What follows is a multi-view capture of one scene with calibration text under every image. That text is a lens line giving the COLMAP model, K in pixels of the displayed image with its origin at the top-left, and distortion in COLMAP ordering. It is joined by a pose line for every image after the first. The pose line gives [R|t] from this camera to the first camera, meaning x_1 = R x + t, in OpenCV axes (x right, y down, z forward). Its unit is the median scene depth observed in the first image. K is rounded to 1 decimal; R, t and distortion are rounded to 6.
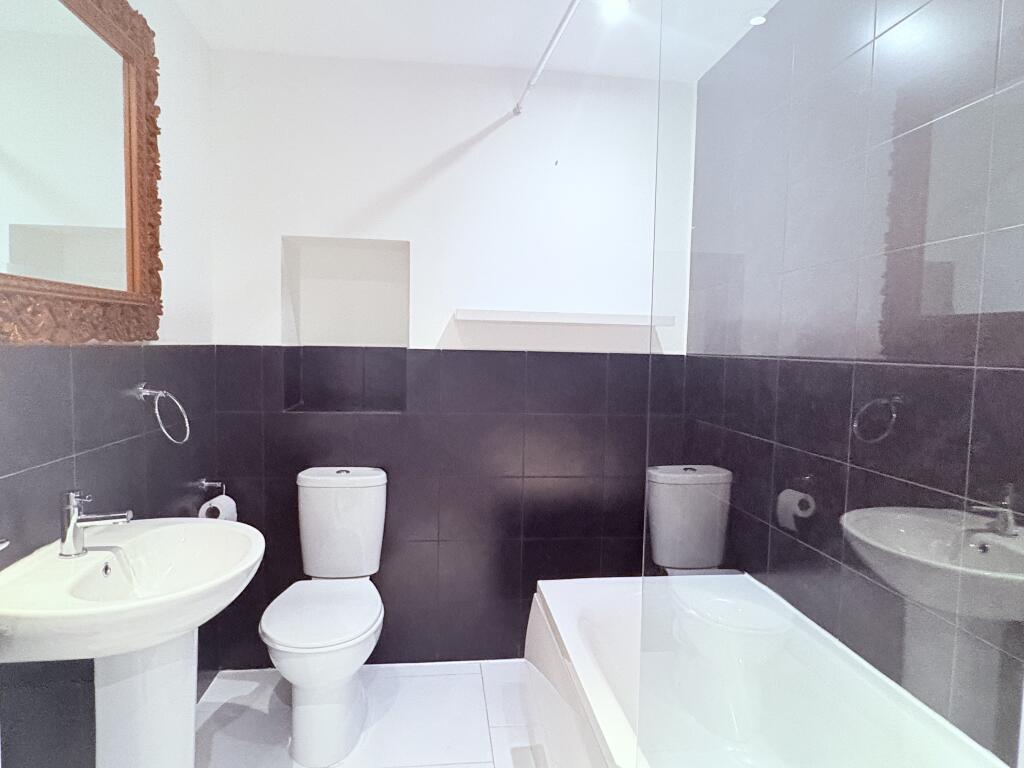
lens RADIAL K [[606.5, 0, 510.7], [0, 606.5, 384.0], [0, 0, 1]] dist [-0.013843, 0.001146]
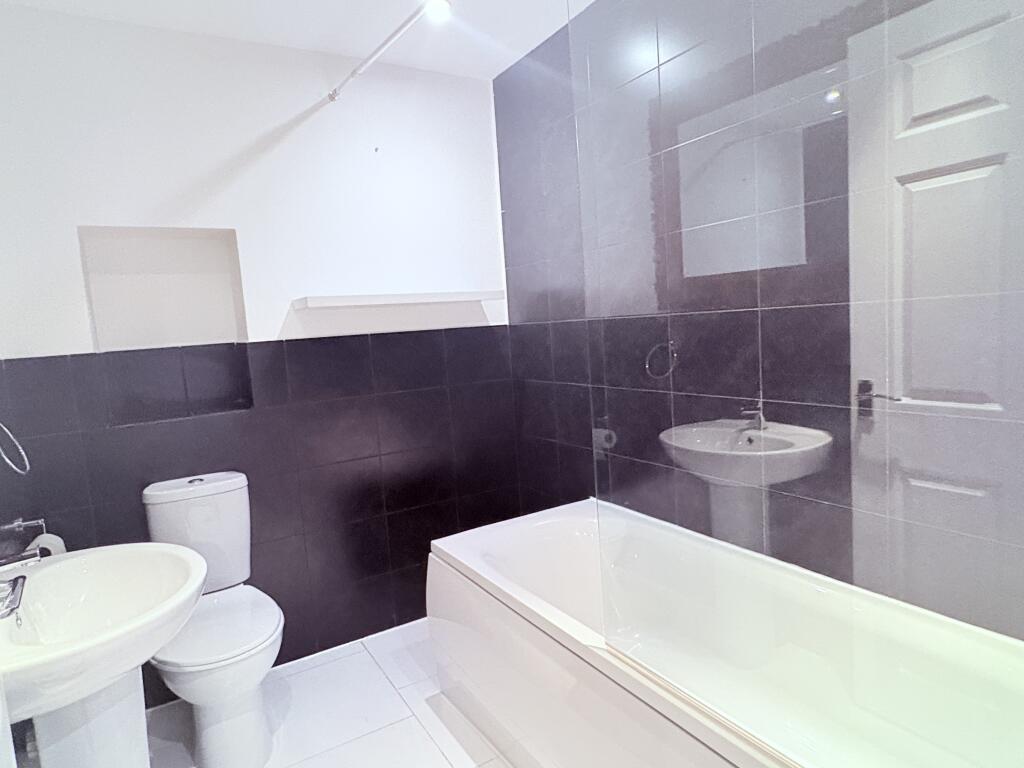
lens RADIAL K [[606.5, 0, 513.0], [0, 606.5, 385.6], [0, 0, 1]] dist [-0.013843, 0.001146]
pose [[0.904036, -0.125211, 0.408707, -0.211362], [0.112892, 0.992126, 0.054234, 0.005507], [-0.412279, -0.002890, 0.911053, -0.044374]]
